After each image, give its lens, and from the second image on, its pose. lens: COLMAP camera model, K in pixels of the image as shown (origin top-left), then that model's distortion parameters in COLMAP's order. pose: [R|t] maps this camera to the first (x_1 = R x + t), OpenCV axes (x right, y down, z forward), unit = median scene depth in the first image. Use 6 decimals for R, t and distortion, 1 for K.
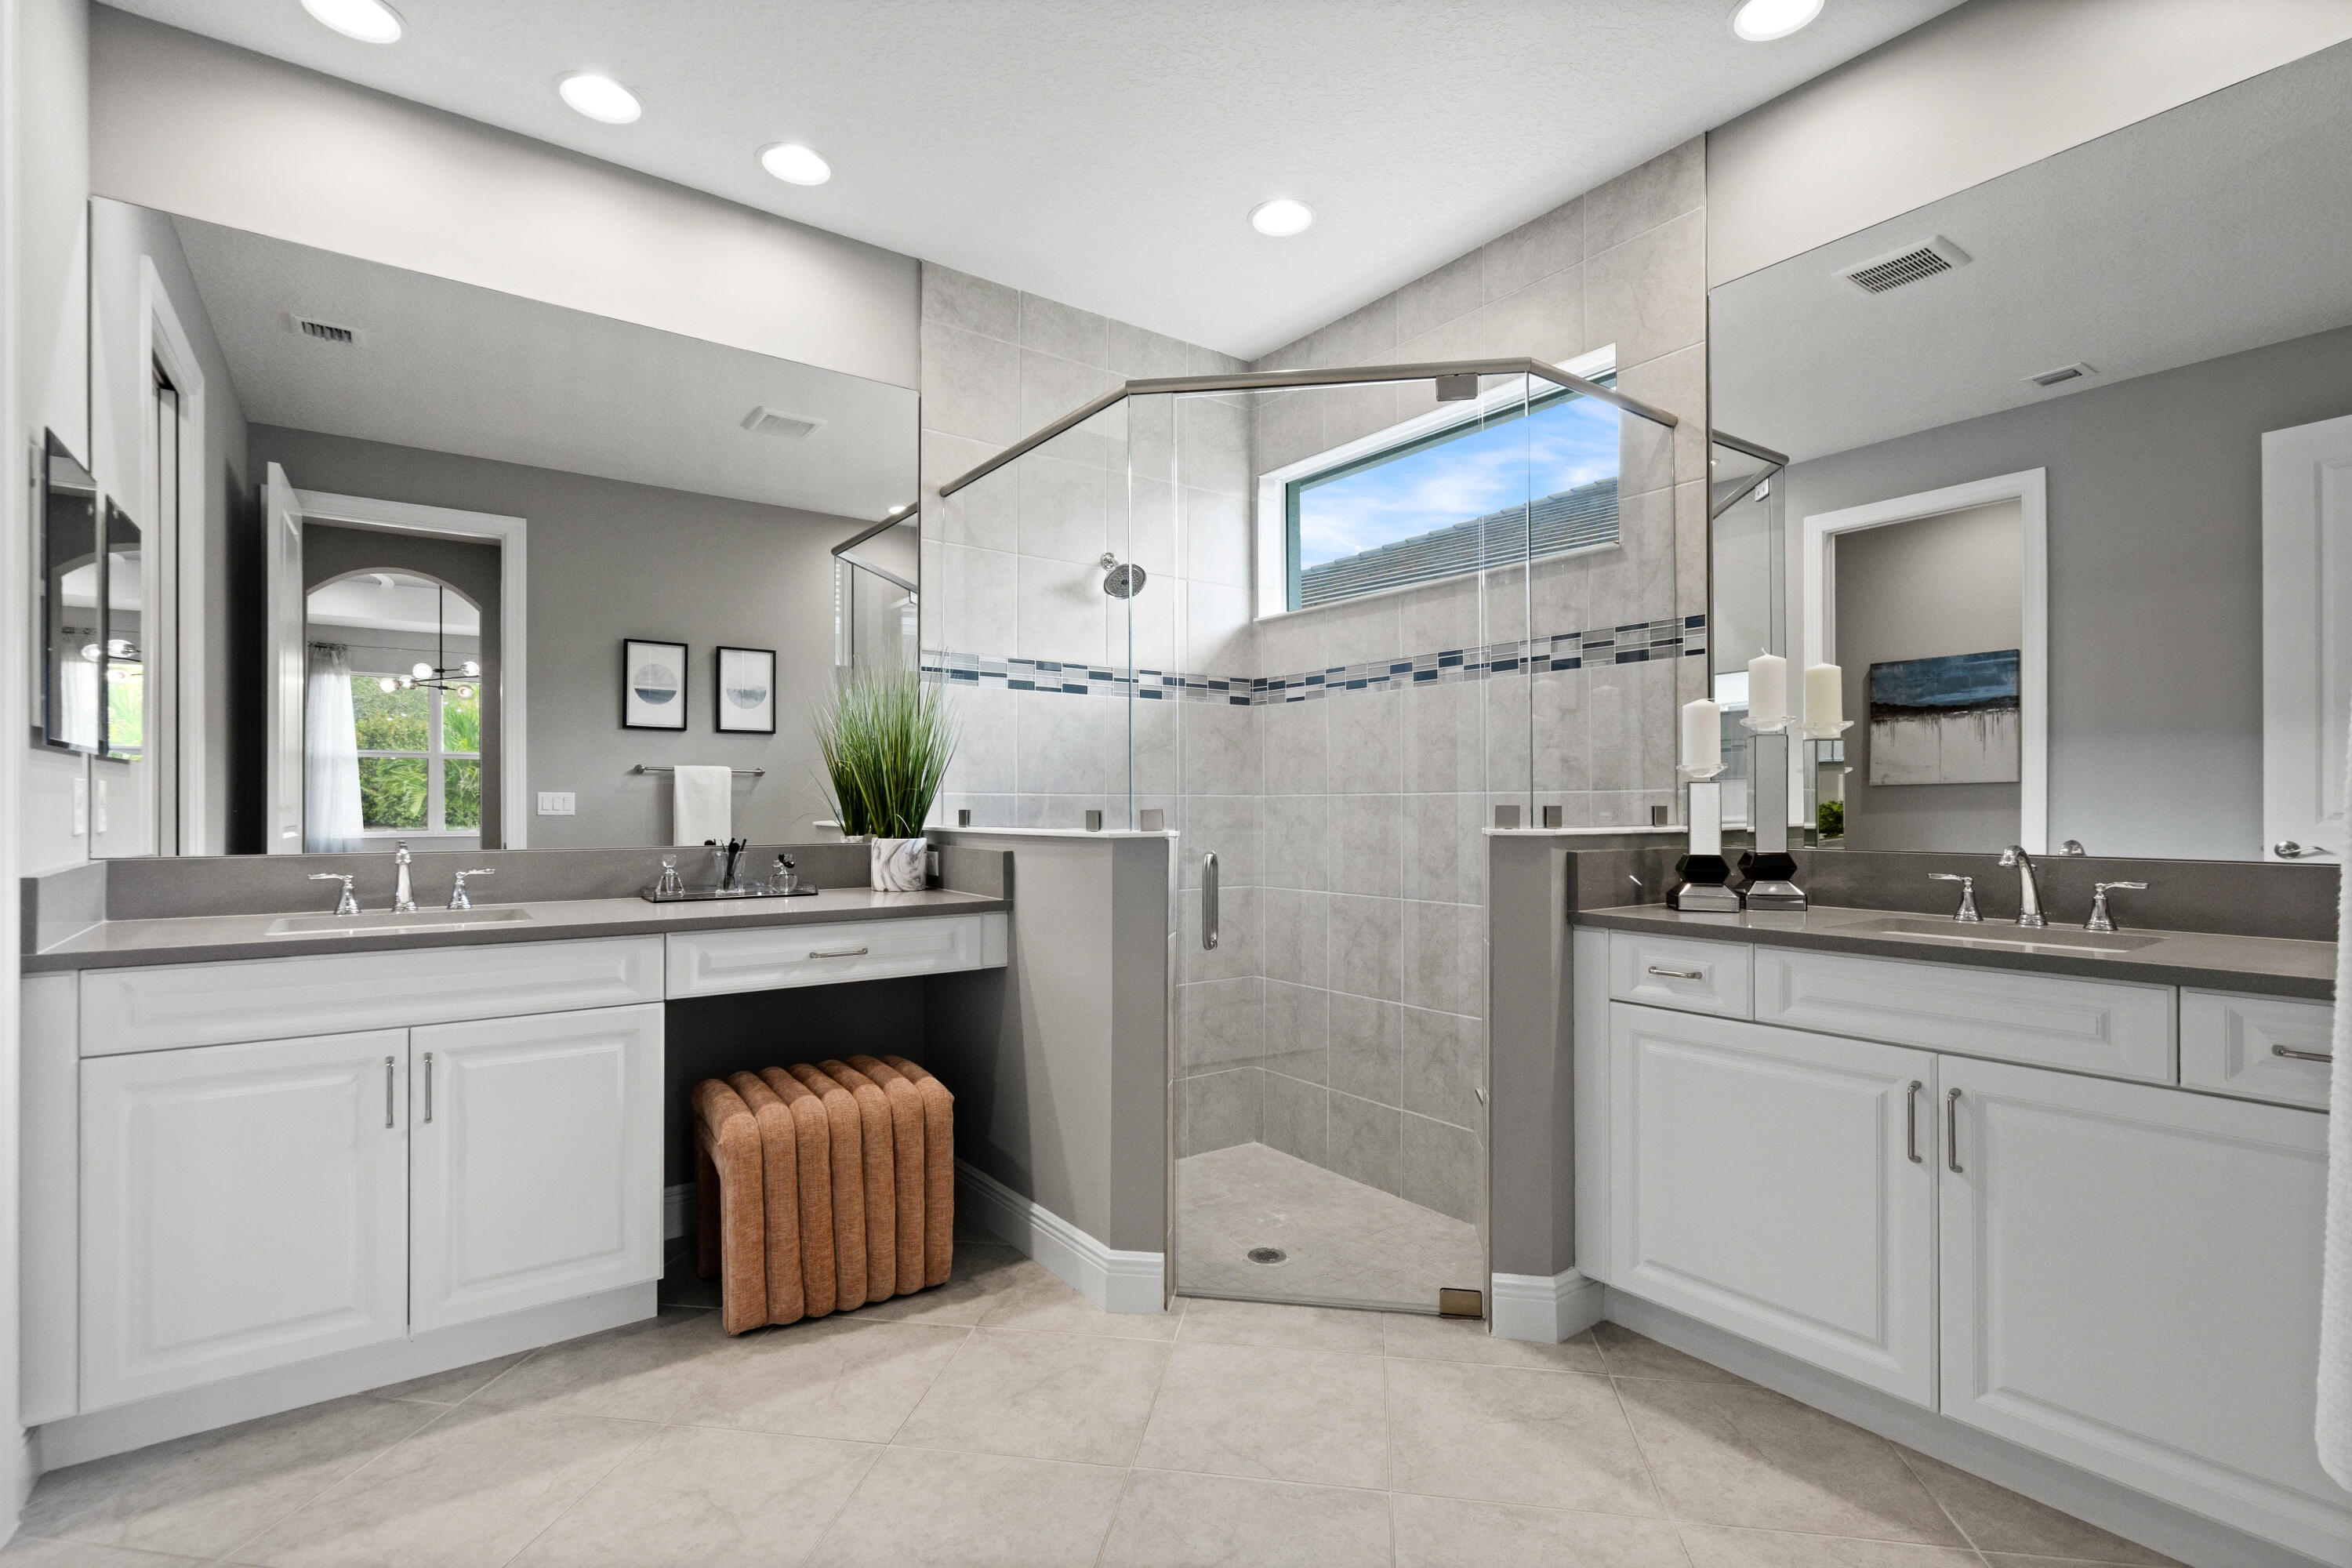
lens RADIAL K [[1094.1, 0, 1179.1], [0, 1094.1, 795.7], [0, 0, 1]] dist [0.000195, 0.000528]
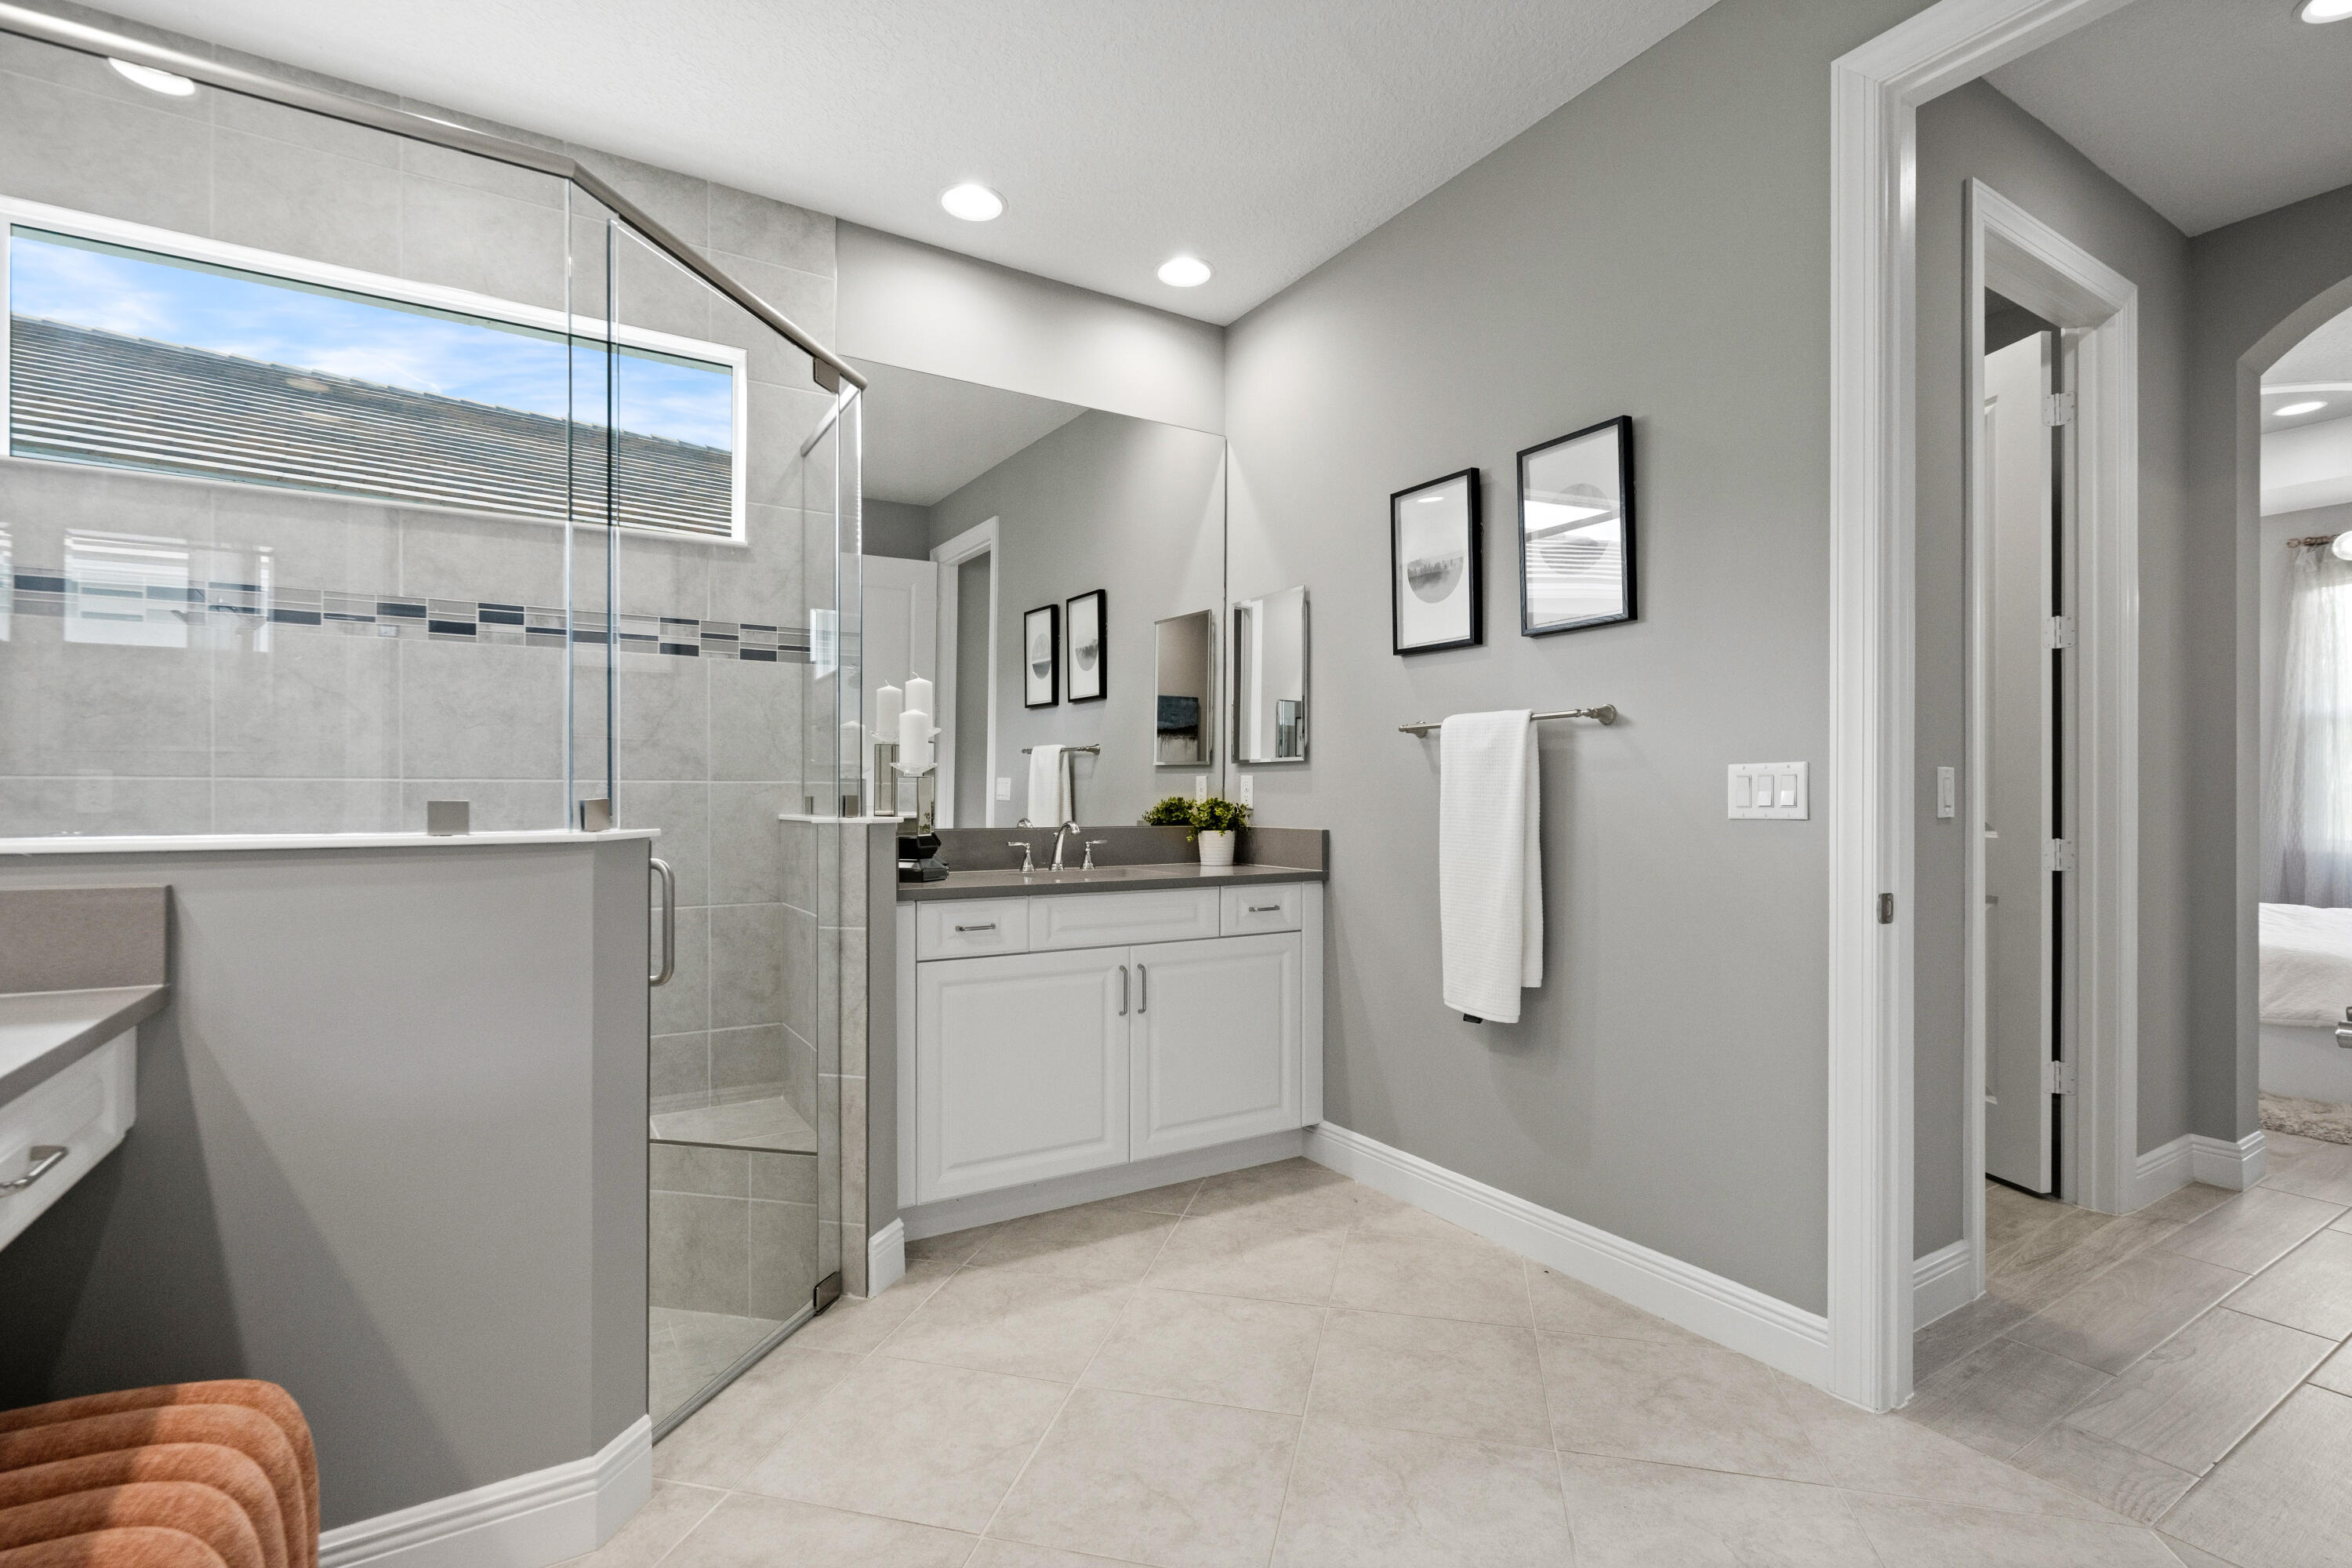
lens RADIAL K [[1094.1, 0, 1180.6], [0, 1094.1, 794.1], [0, 0, 1]] dist [0.000195, 0.000528]
pose [[0.071866, 0.005271, 0.997400, -0.754848], [-0.009109, 0.999948, -0.004628, 0.010185], [-0.997373, -0.008753, 0.071911, 0.636943]]
